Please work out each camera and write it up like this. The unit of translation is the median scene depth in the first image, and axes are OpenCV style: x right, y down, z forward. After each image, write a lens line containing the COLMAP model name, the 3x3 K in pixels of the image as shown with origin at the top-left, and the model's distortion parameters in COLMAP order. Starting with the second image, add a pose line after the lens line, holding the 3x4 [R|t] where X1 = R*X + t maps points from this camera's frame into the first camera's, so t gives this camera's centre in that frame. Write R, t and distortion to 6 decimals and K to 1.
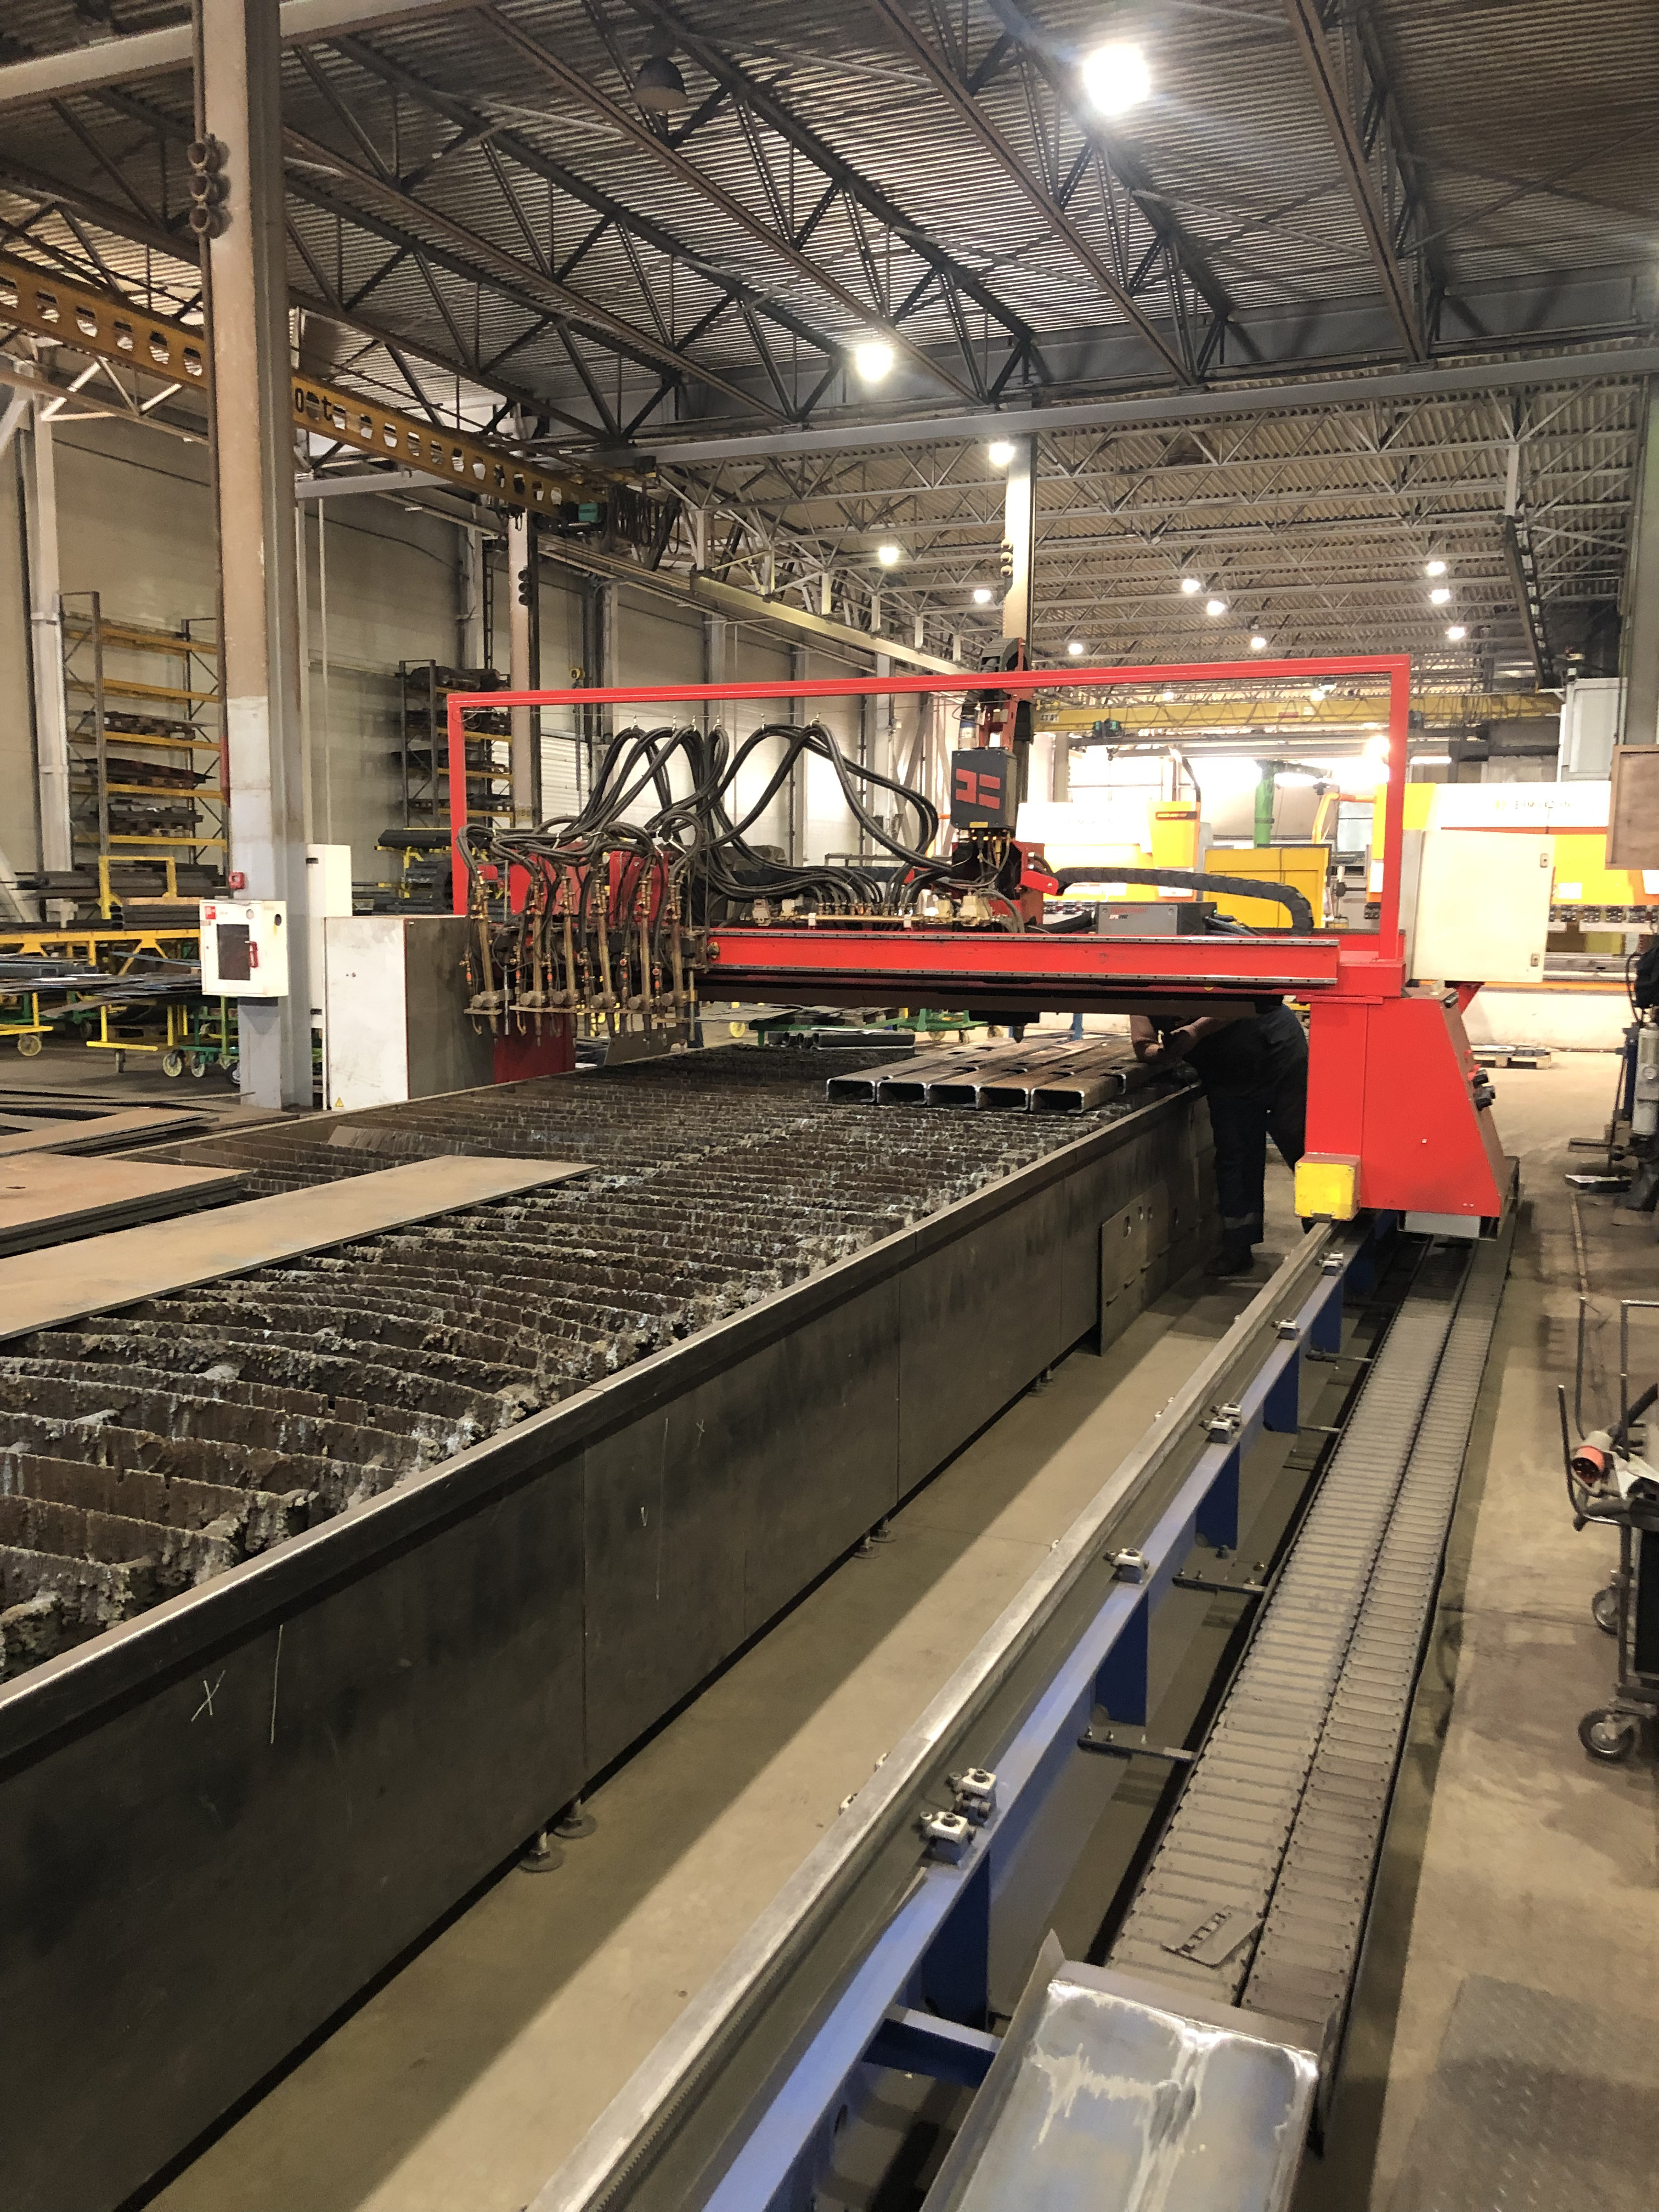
lens RADIAL K [[1808.7, 0, 829.5], [0, 1808.7, 1106.0], [0, 0, 1]] dist [0.001097, -0.003476]
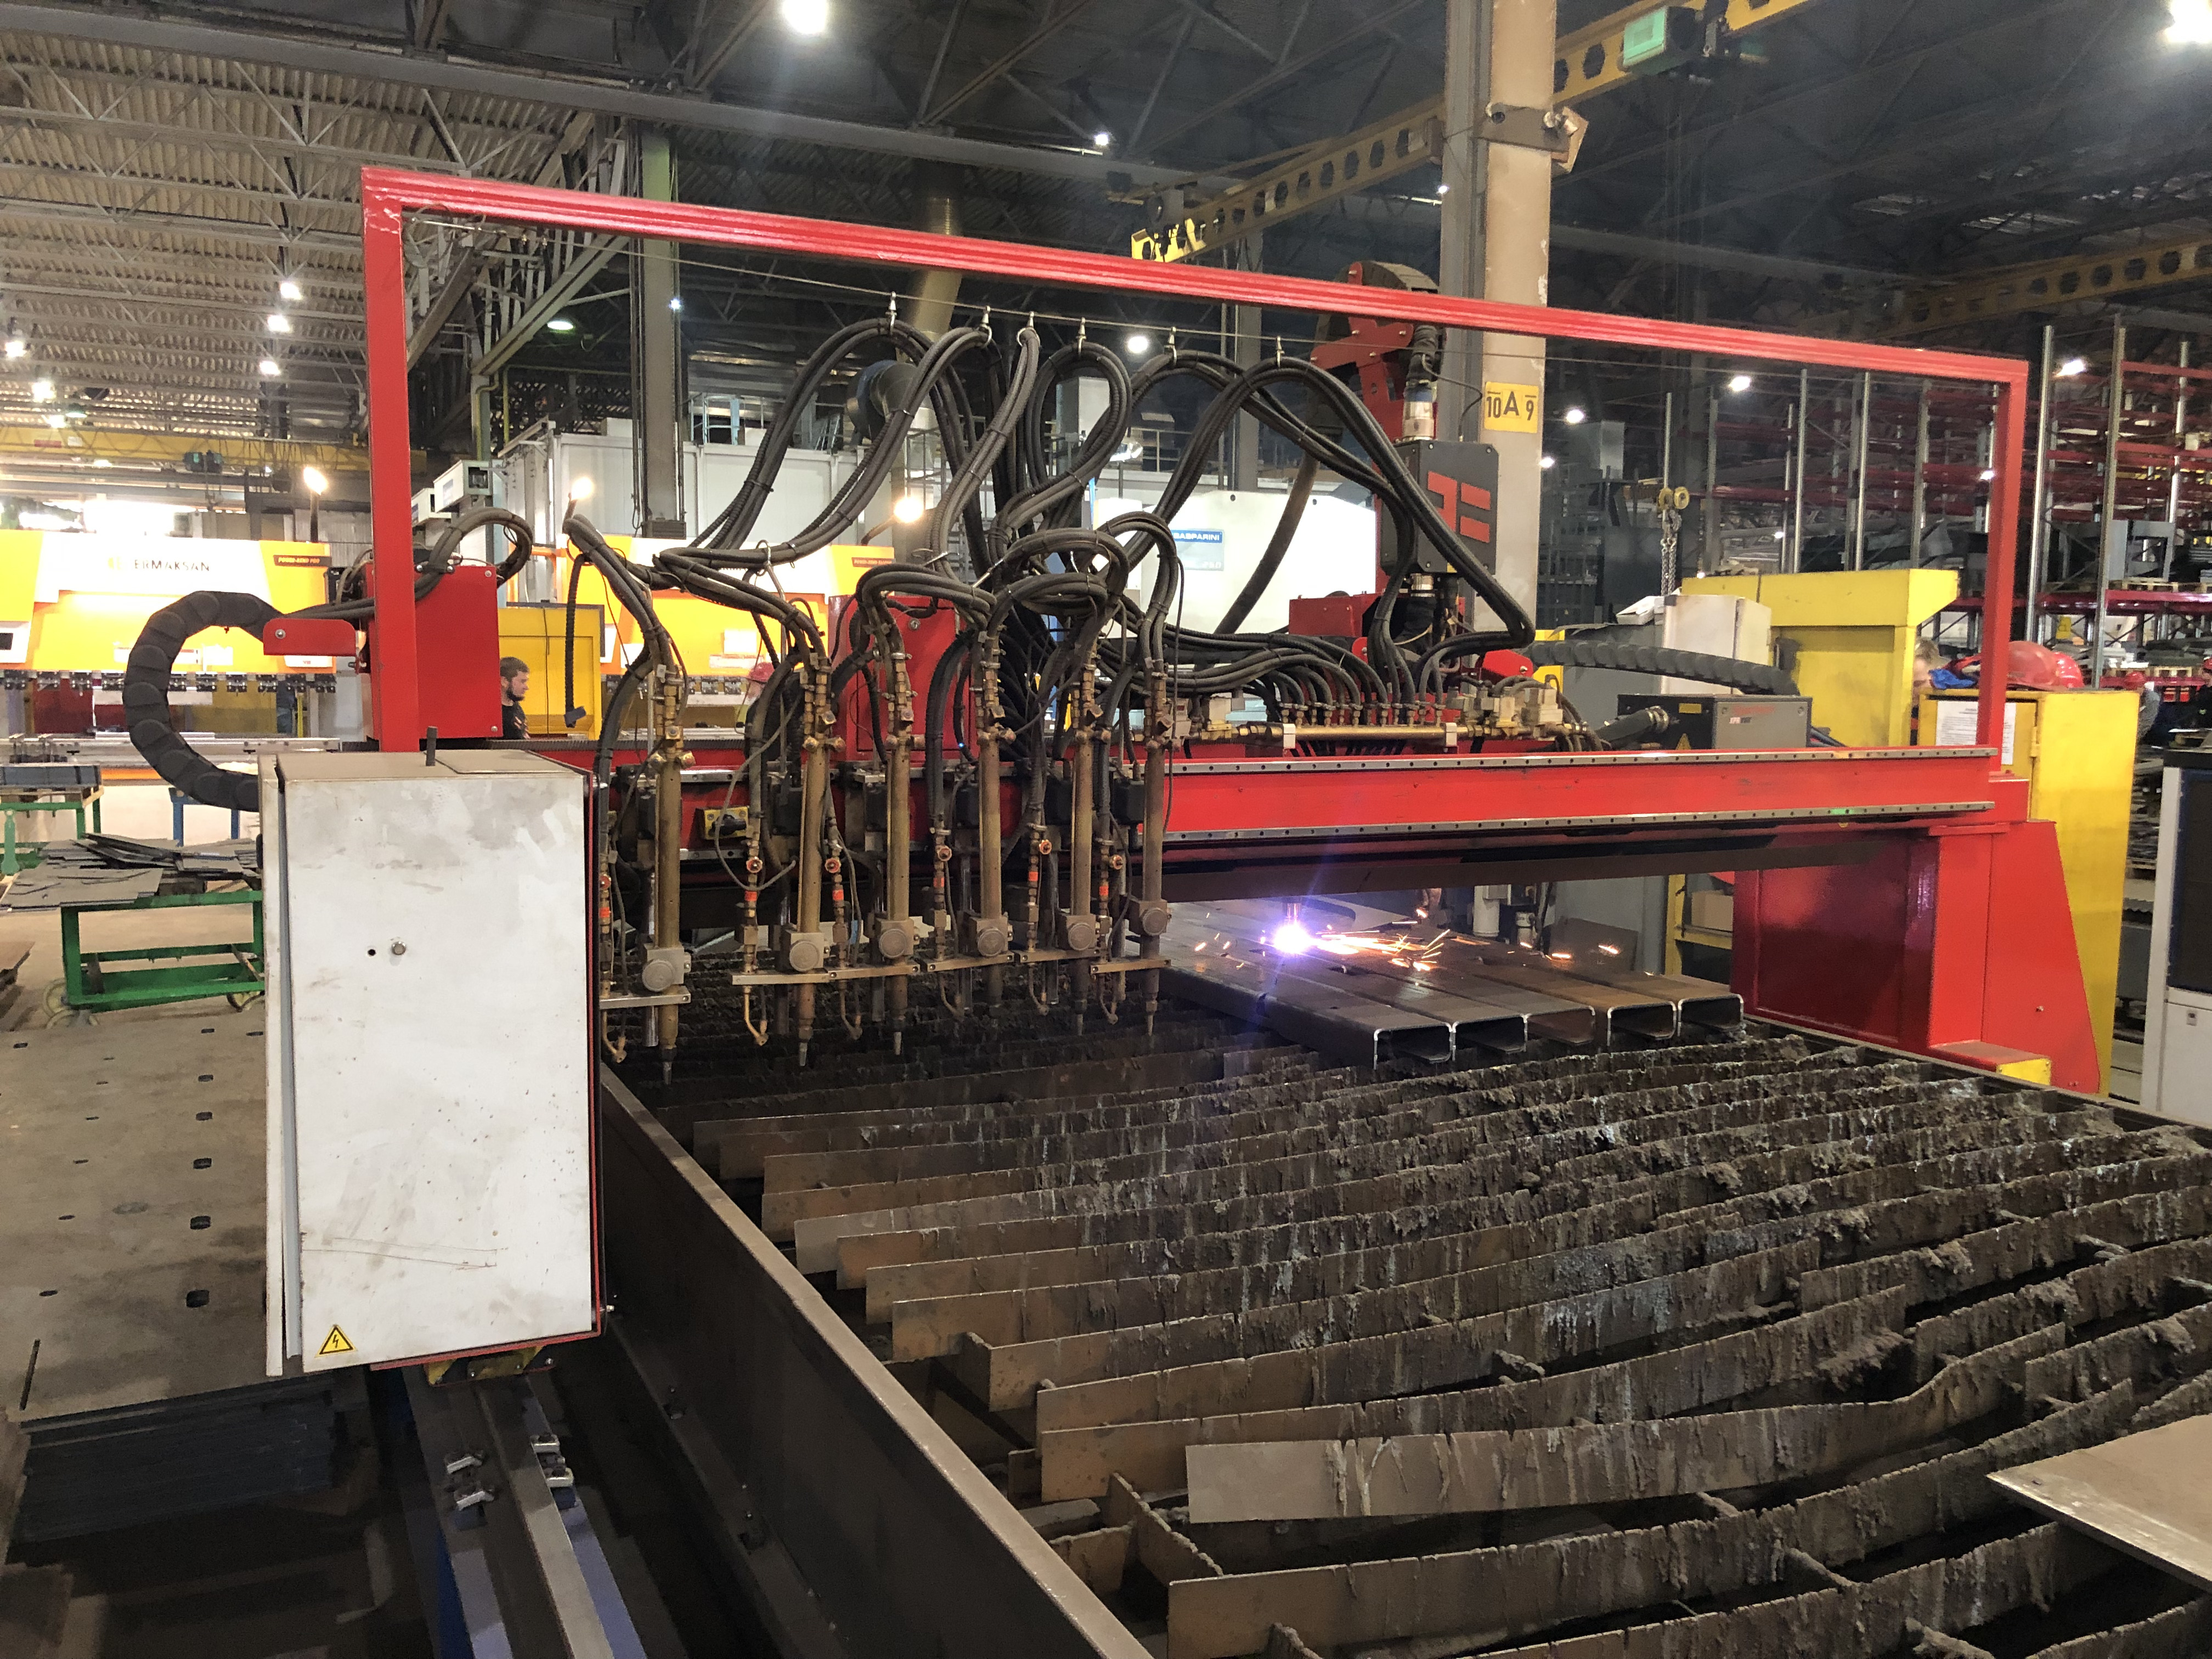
lens RADIAL K [[1790.8, 0, 1158.1], [0, 1790.8, 832.0], [0, 0, 1]] dist [-0.006166, -0.000115]
pose [[0.640751, -0.069896, 0.764560, -0.115105], [0.085044, 0.996181, 0.019799, -0.024042], [-0.763024, 0.052335, 0.644248, 0.189023]]
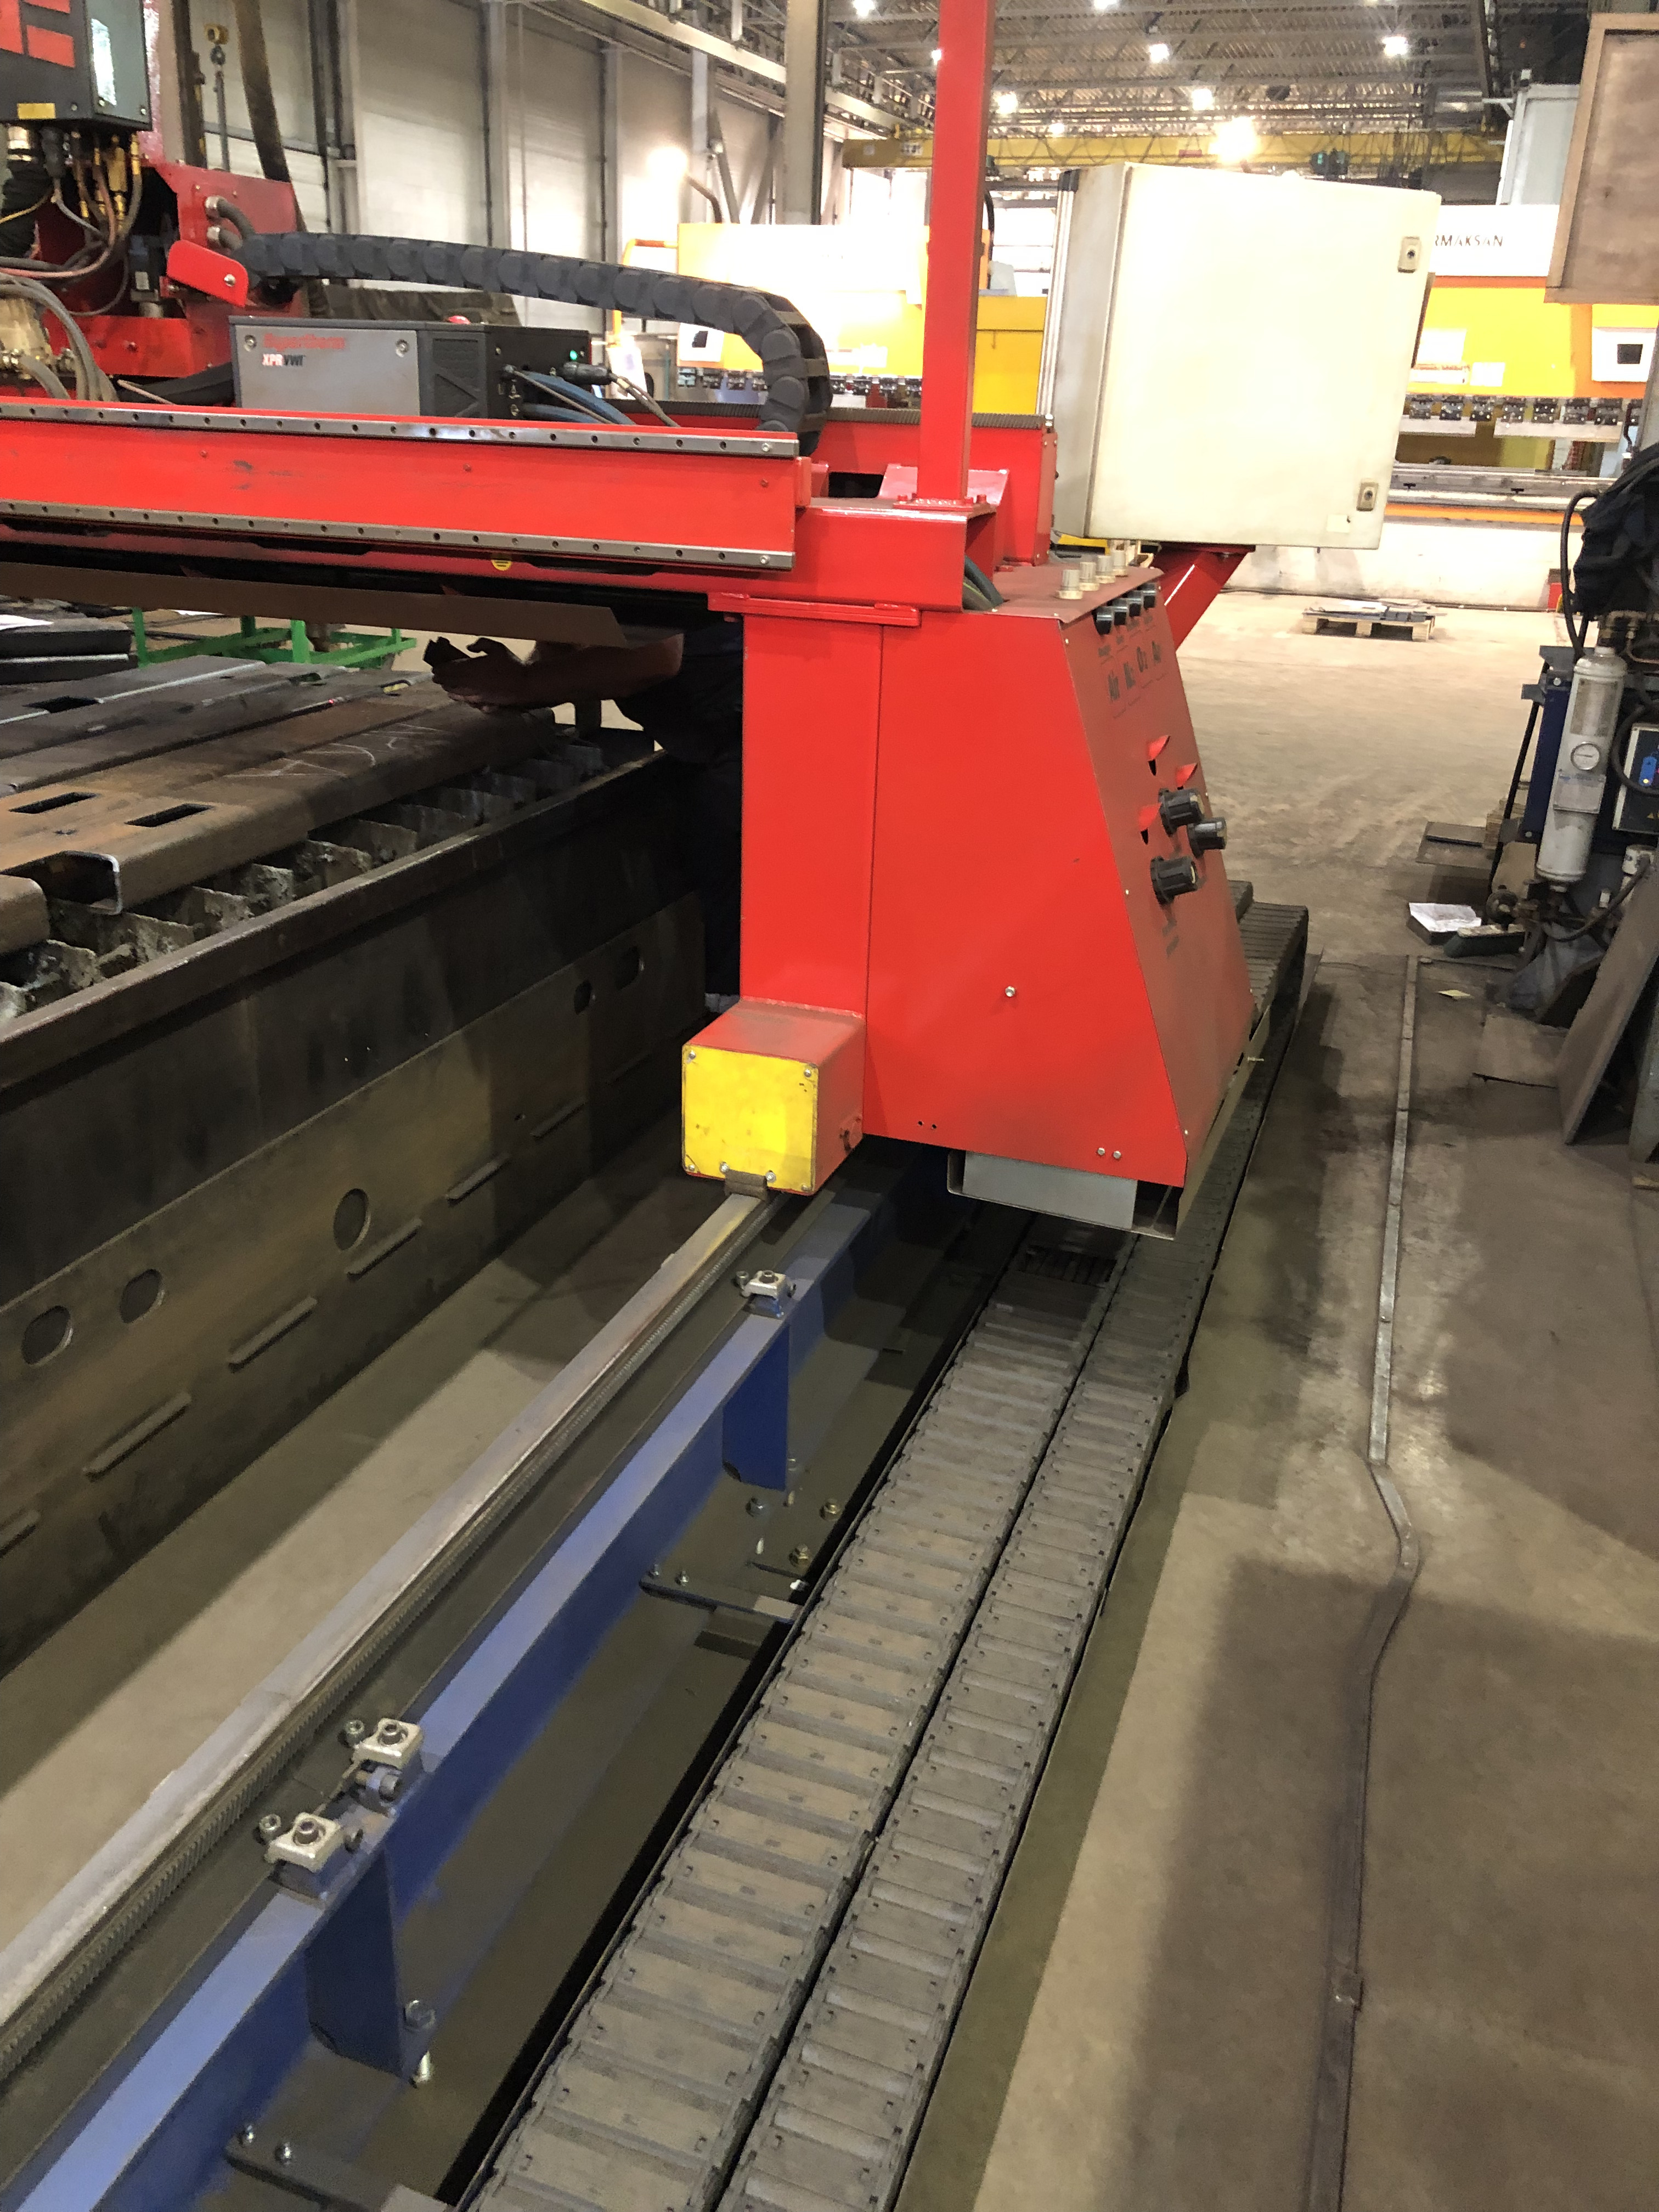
lens RADIAL K [[1853.8, 0, 829.5], [0, 1853.8, 1106.0], [0, 0, 1]] dist [0.018409, -0.015777]
pose [[0.997745, 0.000722, 0.067110, 0.062299], [-0.017816, 0.966917, 0.254469, -0.013695], [-0.064706, -0.255091, 0.964750, 0.144429]]
